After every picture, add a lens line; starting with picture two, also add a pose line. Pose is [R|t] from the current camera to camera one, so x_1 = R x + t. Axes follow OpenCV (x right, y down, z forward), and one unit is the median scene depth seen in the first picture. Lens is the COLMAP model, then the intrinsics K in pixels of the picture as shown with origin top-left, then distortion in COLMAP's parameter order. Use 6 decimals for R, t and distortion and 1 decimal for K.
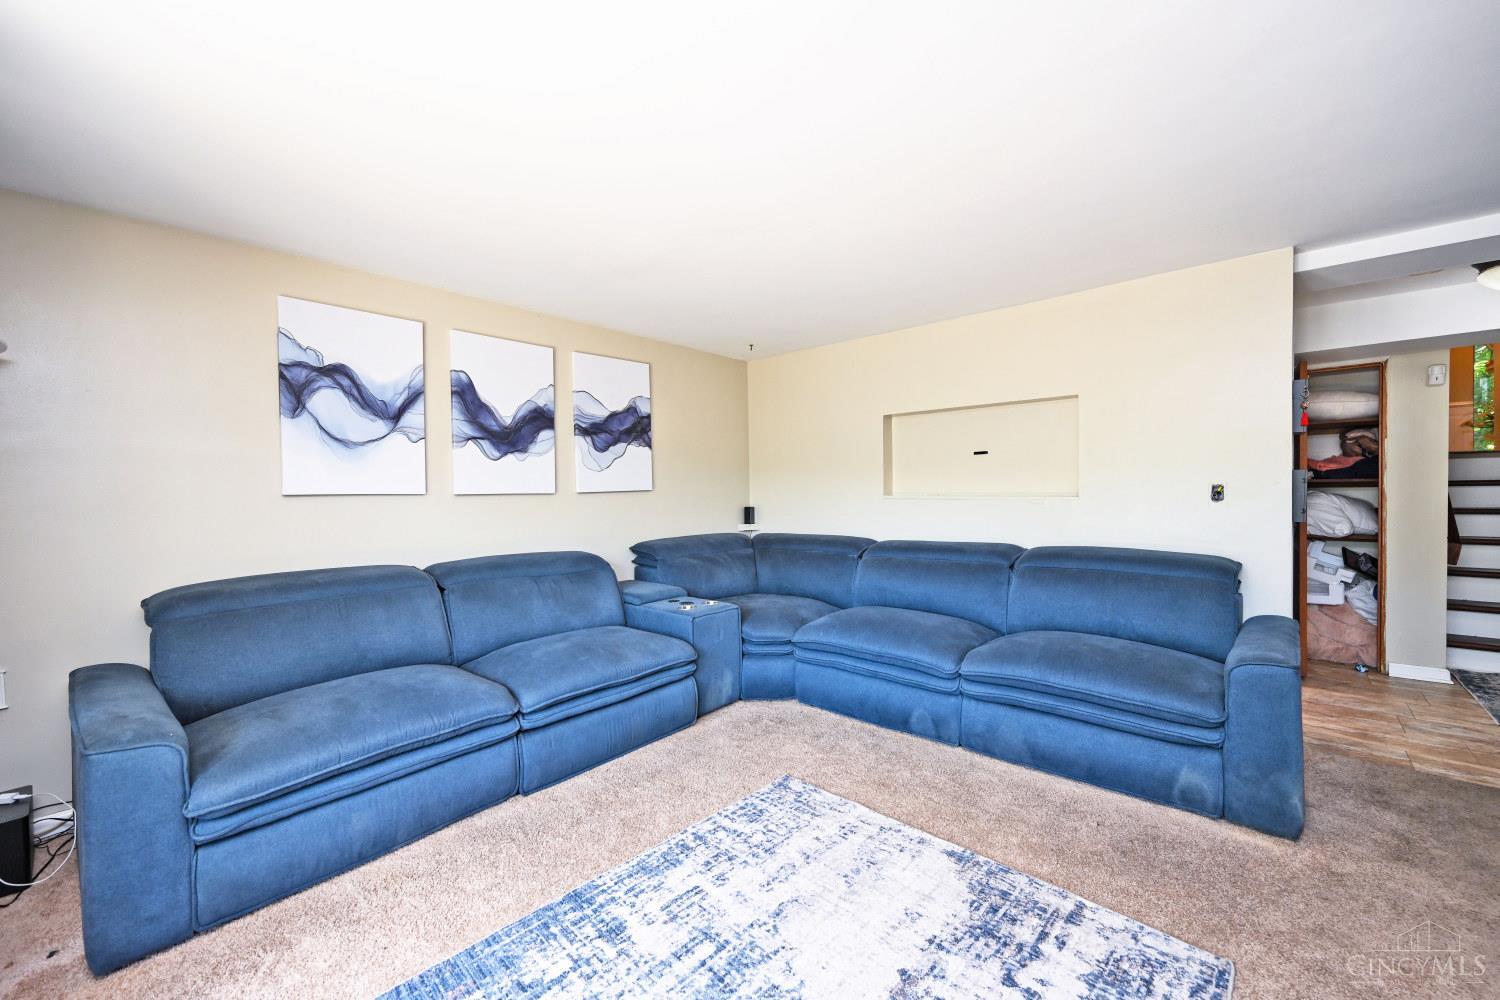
lens RADIAL K [[592.2, 0, 747.3], [0, 592.2, 498.1], [0, 0, 1]] dist [-0.000634, 0.000274]
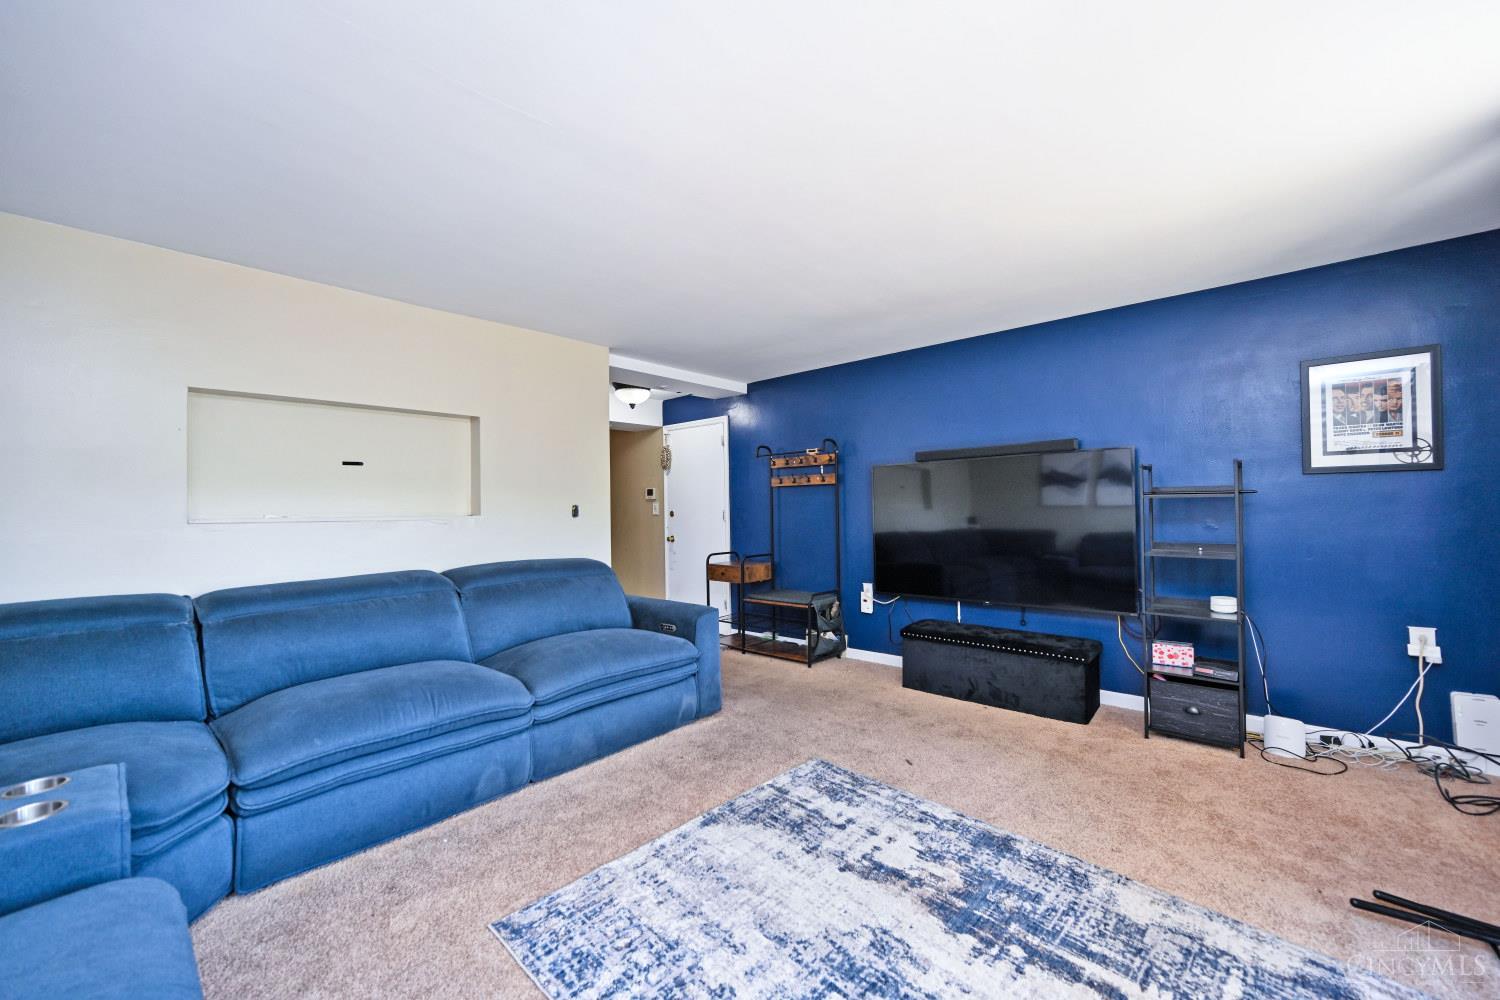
lens RADIAL K [[592.2, 0, 761.0], [0, 592.2, 498.3], [0, 0, 1]] dist [-0.000634, 0.000274]
pose [[-0.009047, 0.027823, 0.999572, -0.681752], [0.031340, 0.999130, -0.027527, 0.016464], [-0.999468, 0.031078, -0.009912, 0.760282]]
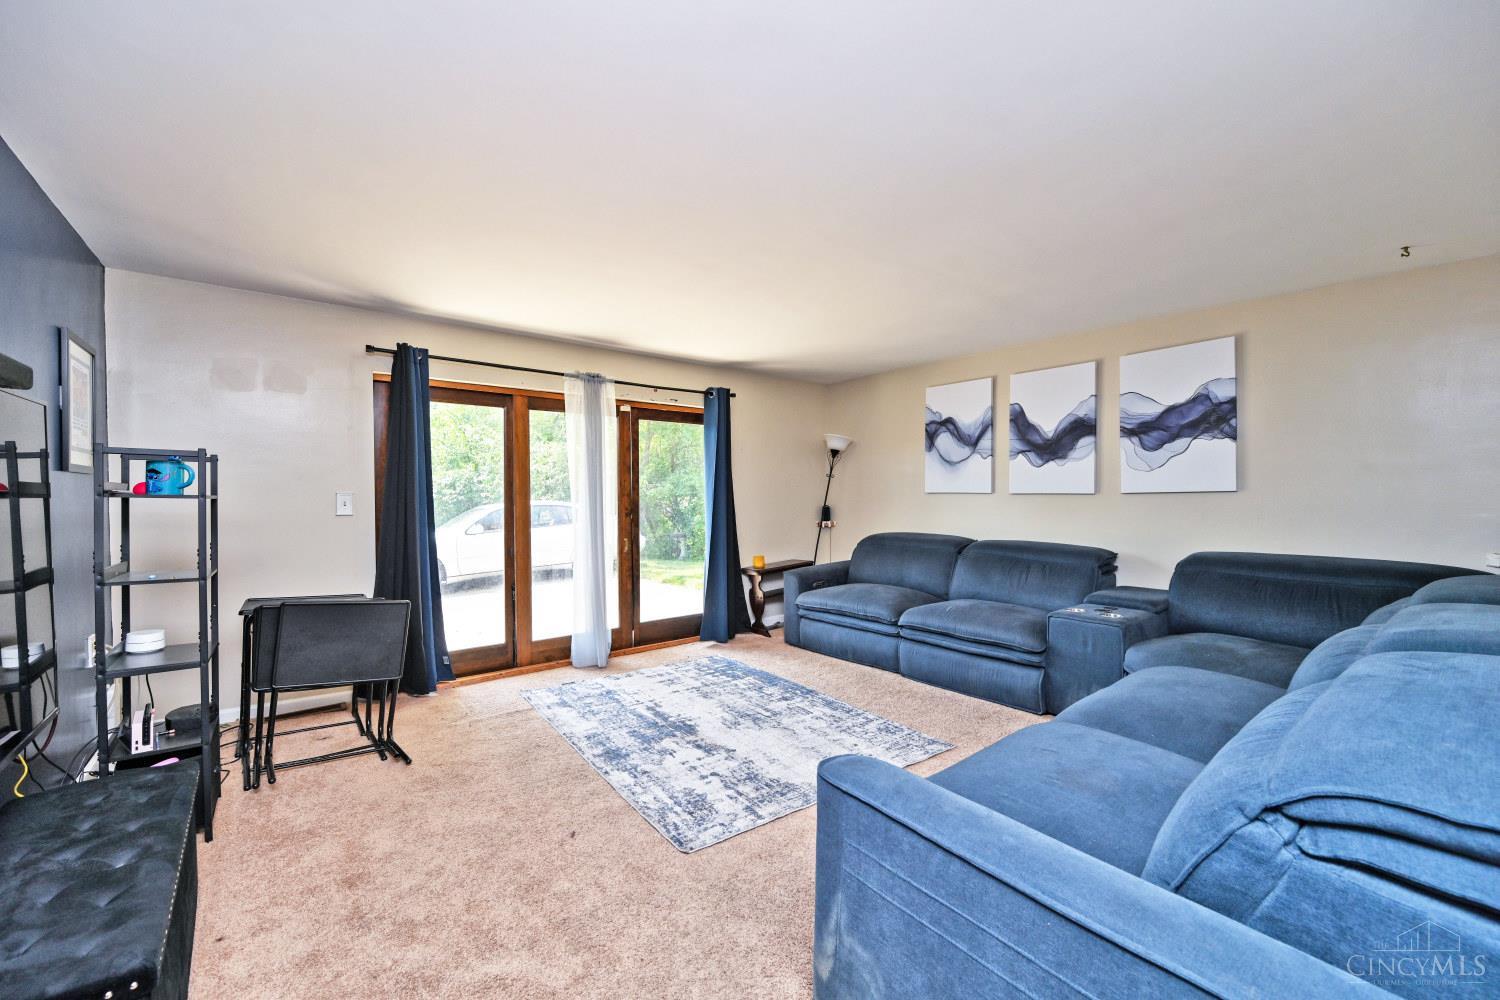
lens RADIAL K [[592.2, 0, 748.5], [0, 592.2, 500.4], [0, 0, 1]] dist [-0.000634, 0.000274]
pose [[-0.173085, 0.020850, -0.984686, 1.360281], [-0.012218, 0.999654, 0.023315, -0.021648], [0.984831, 0.016066, -0.172770, 0.886730]]
